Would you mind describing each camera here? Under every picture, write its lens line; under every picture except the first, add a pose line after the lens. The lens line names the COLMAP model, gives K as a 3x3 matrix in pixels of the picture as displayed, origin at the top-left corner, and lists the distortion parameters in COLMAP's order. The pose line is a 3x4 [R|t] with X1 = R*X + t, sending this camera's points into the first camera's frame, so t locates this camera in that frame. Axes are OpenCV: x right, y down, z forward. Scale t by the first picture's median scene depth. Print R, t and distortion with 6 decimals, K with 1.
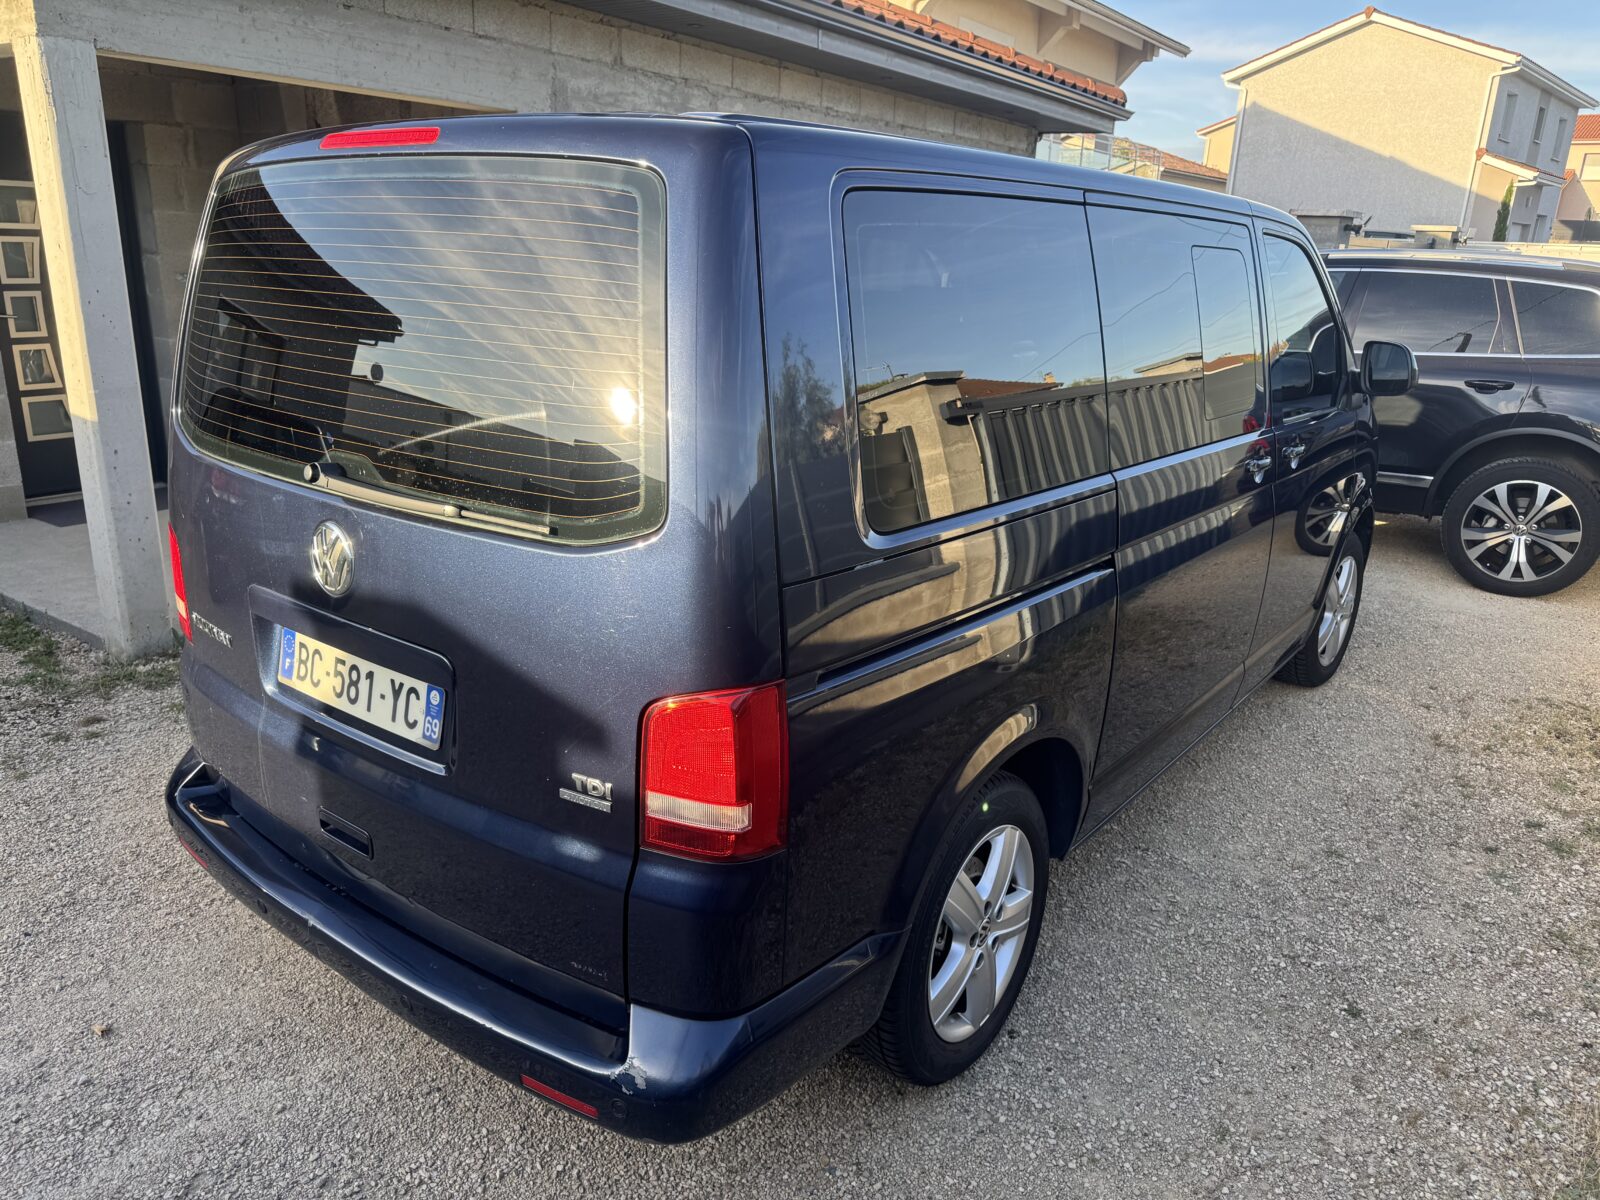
lens RADIAL K [[1131.8, 0, 815.6], [0, 1131.8, 585.3], [0, 0, 1]] dist [0.025362, -0.034092]
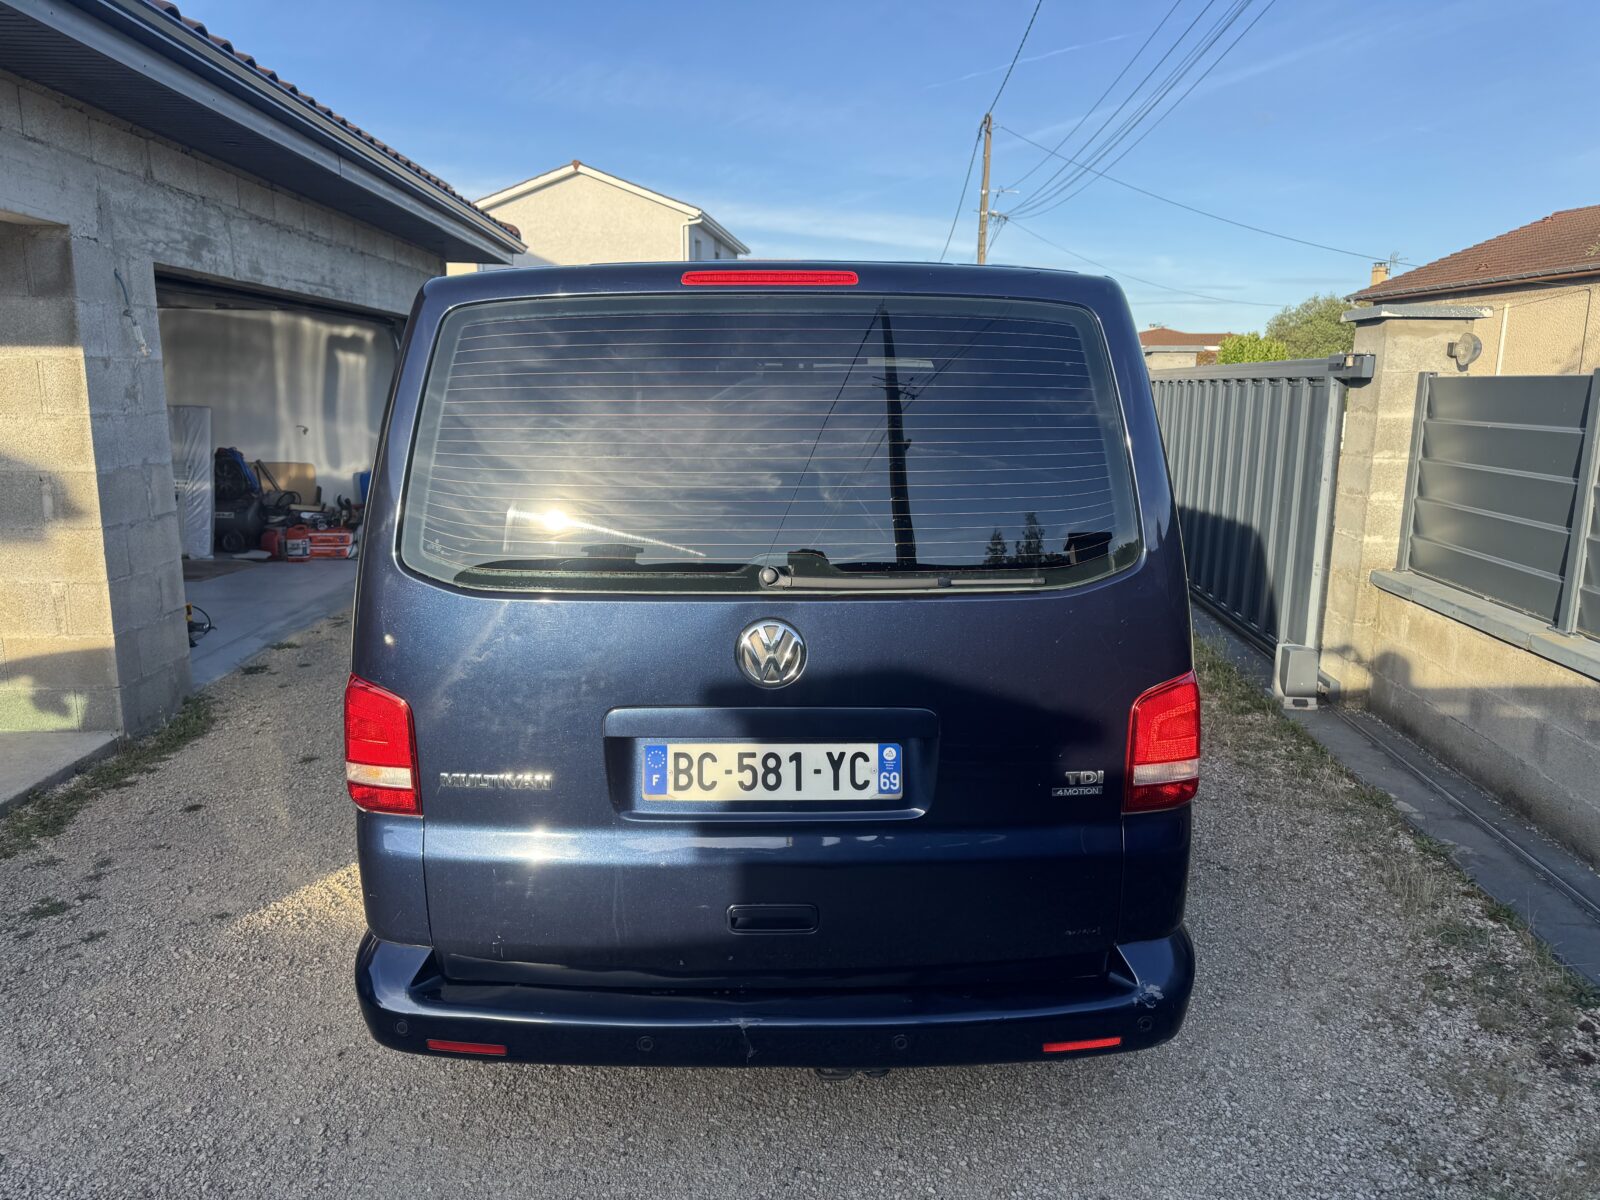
lens RADIAL K [[1131.8, 0, 812.3], [0, 1131.8, 602.3], [0, 0, 1]] dist [0.025362, -0.034092]
pose [[0.804118, -0.140080, 0.577730, -0.359368], [0.190519, 0.981305, -0.027243, -0.012121], [-0.563113, 0.131975, 0.815773, 0.032088]]
